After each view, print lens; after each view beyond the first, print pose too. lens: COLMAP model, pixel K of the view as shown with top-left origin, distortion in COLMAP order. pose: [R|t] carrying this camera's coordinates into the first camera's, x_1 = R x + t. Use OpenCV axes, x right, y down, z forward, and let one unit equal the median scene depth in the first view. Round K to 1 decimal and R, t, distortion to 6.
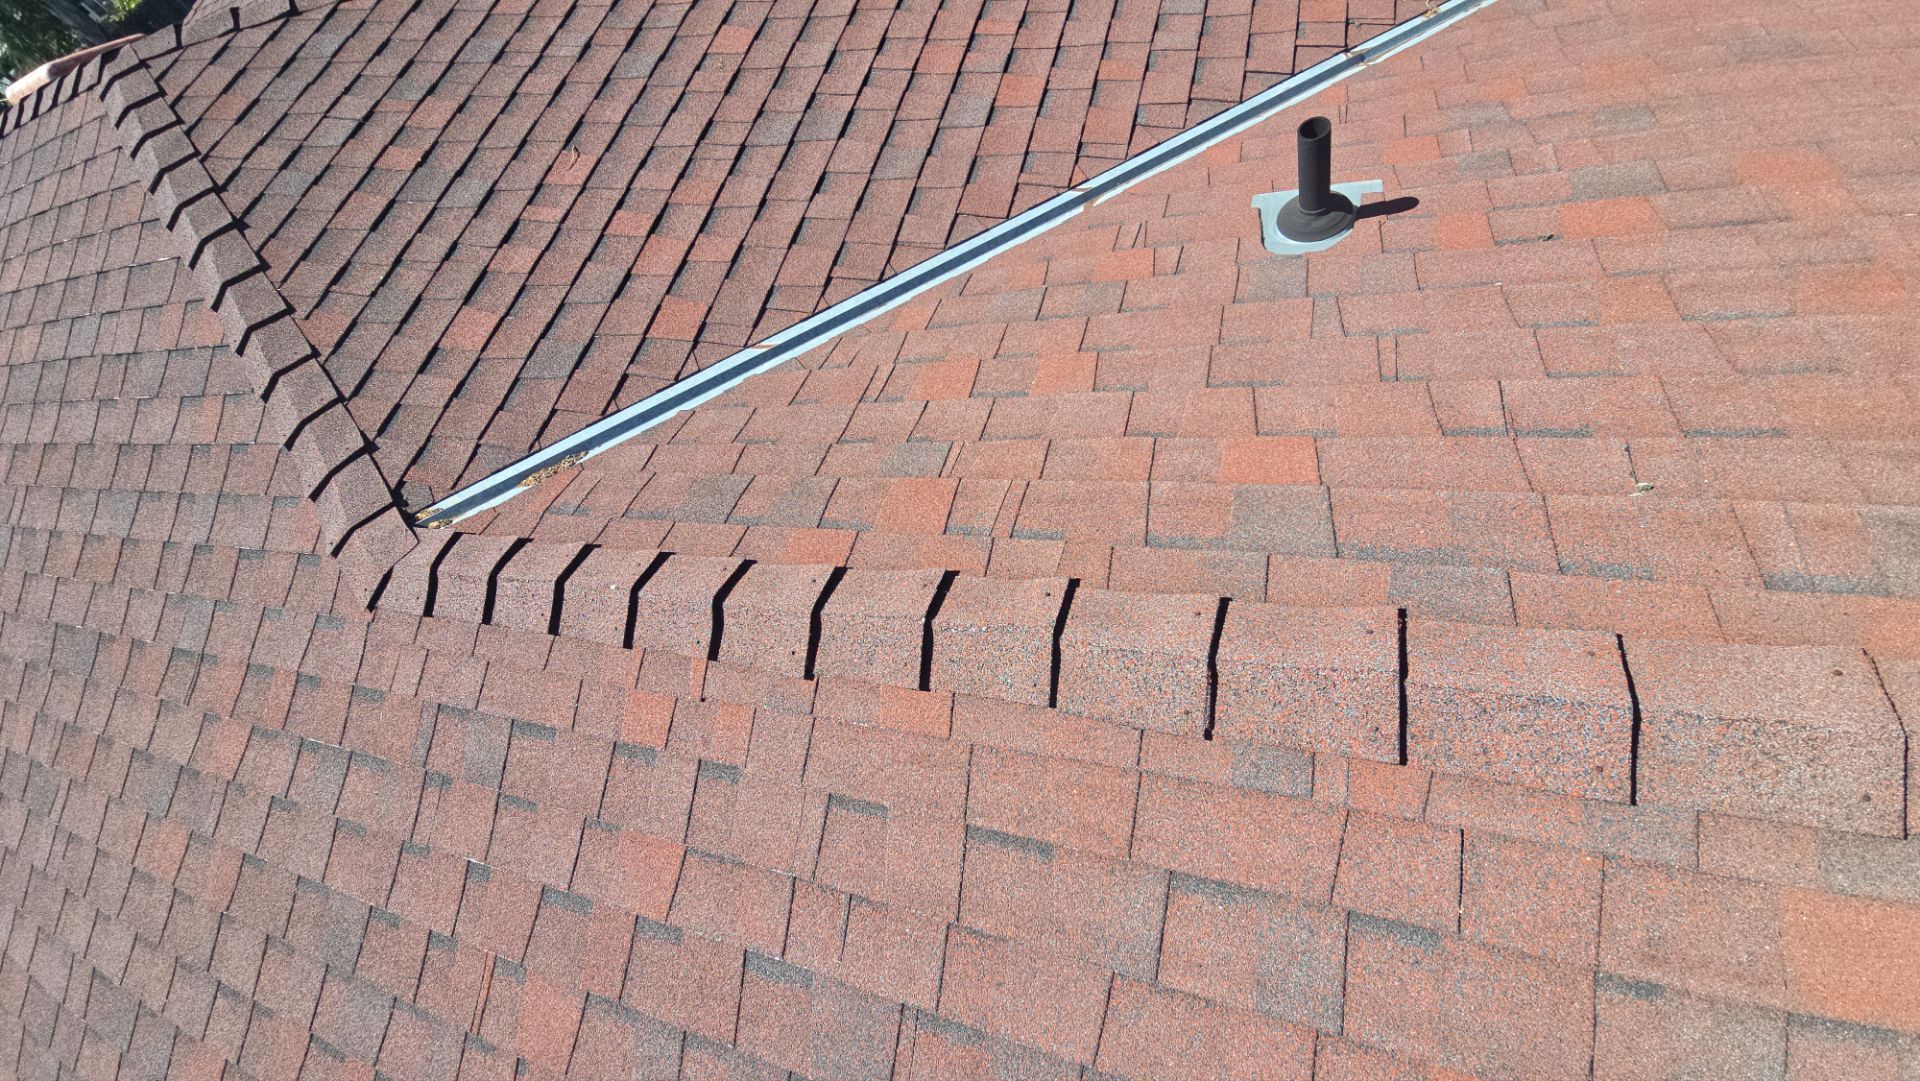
lens RADIAL K [[776.1, 0, 960.0], [0, 776.1, 540.5], [0, 0, 1]] dist [0.015464, -0.015656]
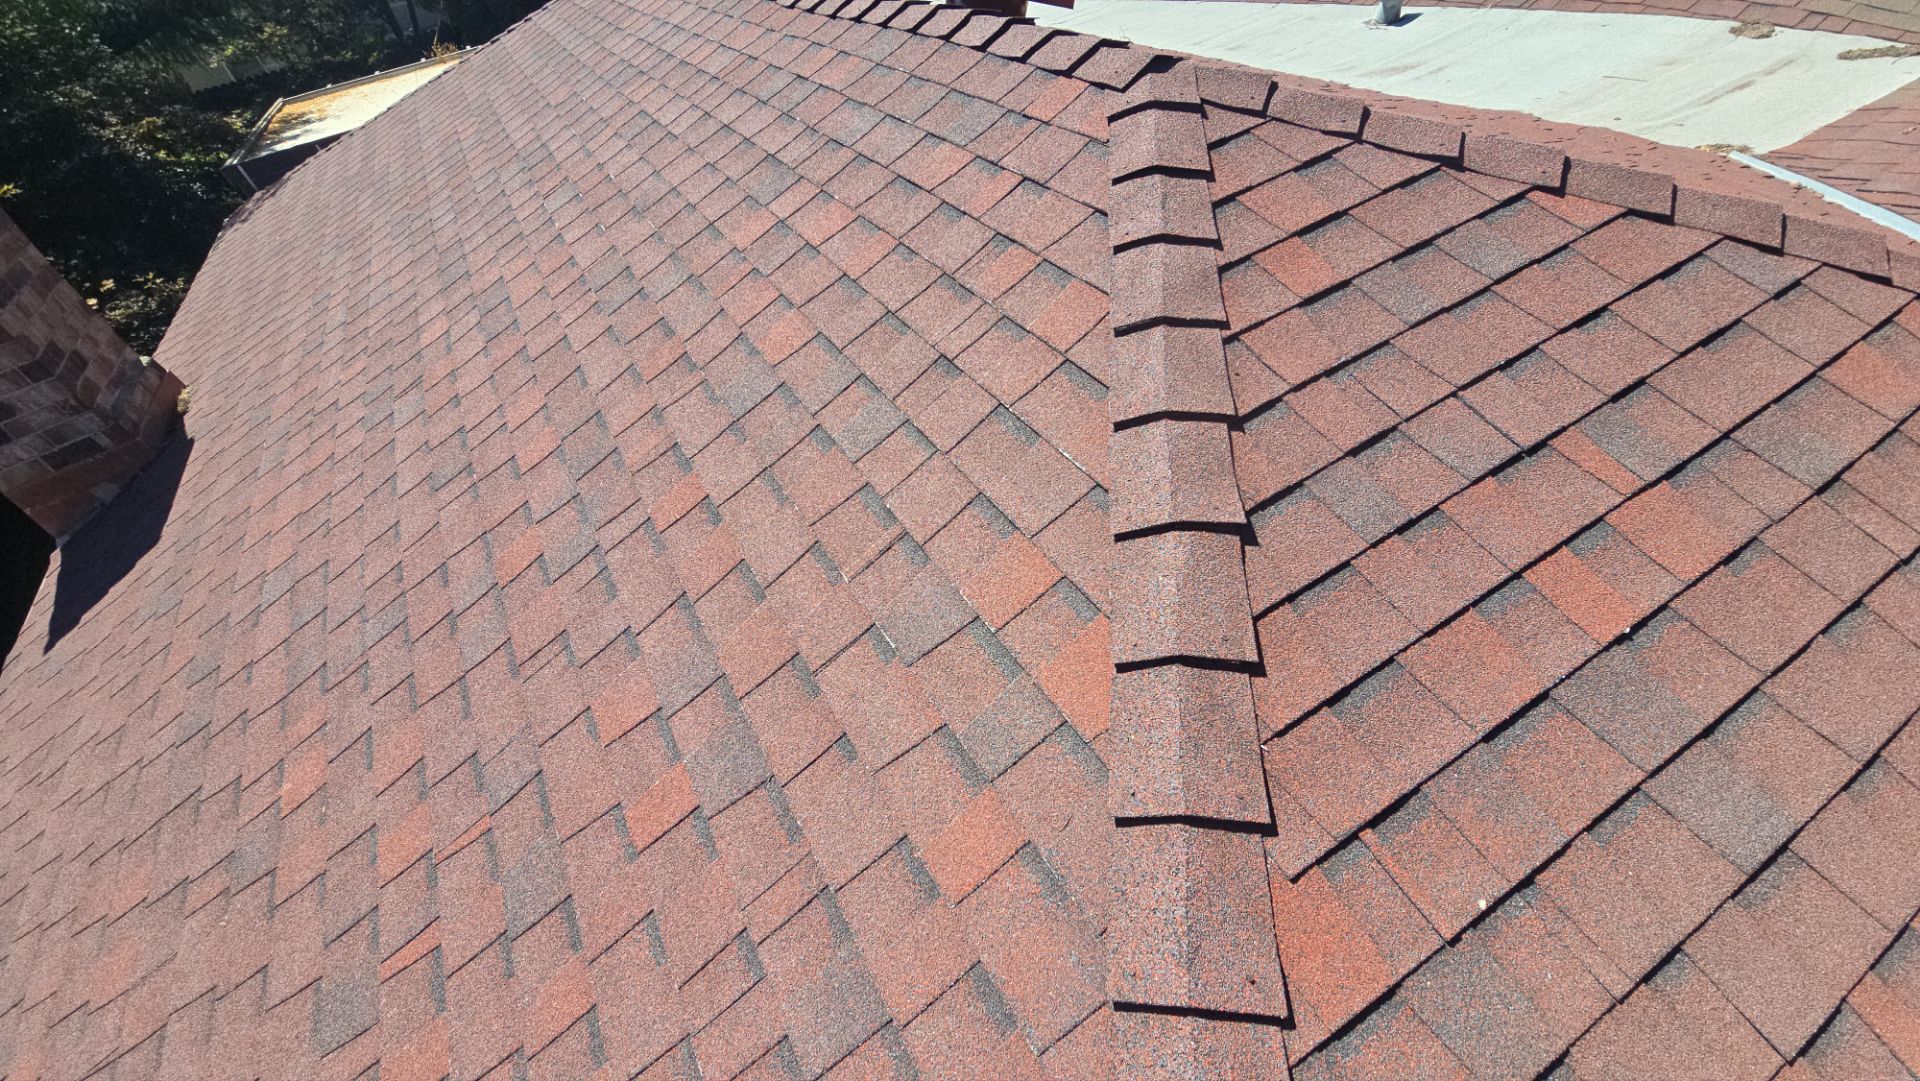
lens RADIAL K [[784.4, 0, 959.0], [0, 784.4, 536.3], [0, 0, 1]] dist [0.008432, -0.007758]
pose [[0.696610, 0.645002, -0.314178, -0.818946], [-0.667107, 0.743466, 0.047182, -0.278219], [0.264013, 0.176723, 0.948191, 0.429757]]
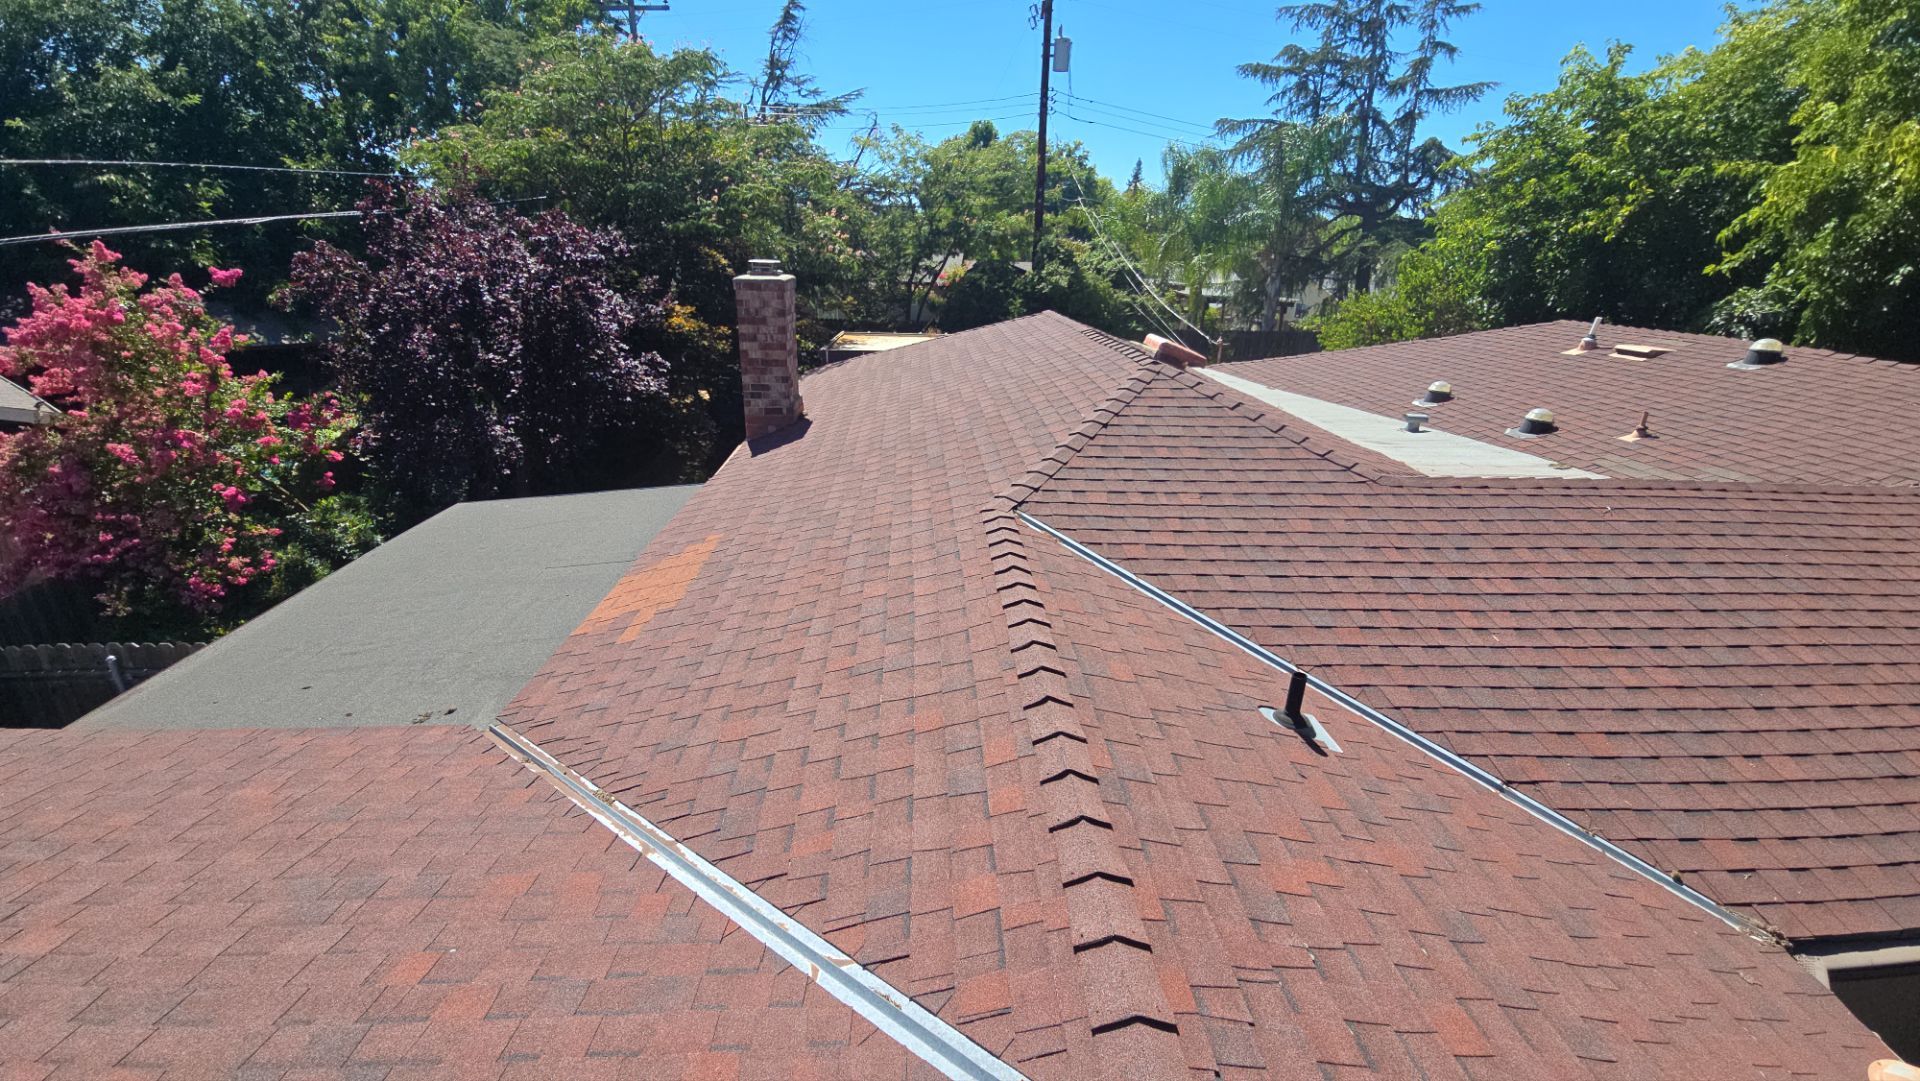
lens RADIAL K [[781.7, 0, 959.0], [0, 781.7, 538.4], [0, 0, 1]] dist [-0.000623, -0.000017]
pose [[0.265456, 0.648626, -0.713314, 0.905899], [-0.896564, 0.438153, 0.064766, 0.012282], [0.354549, 0.622339, 0.697845, -0.649268]]
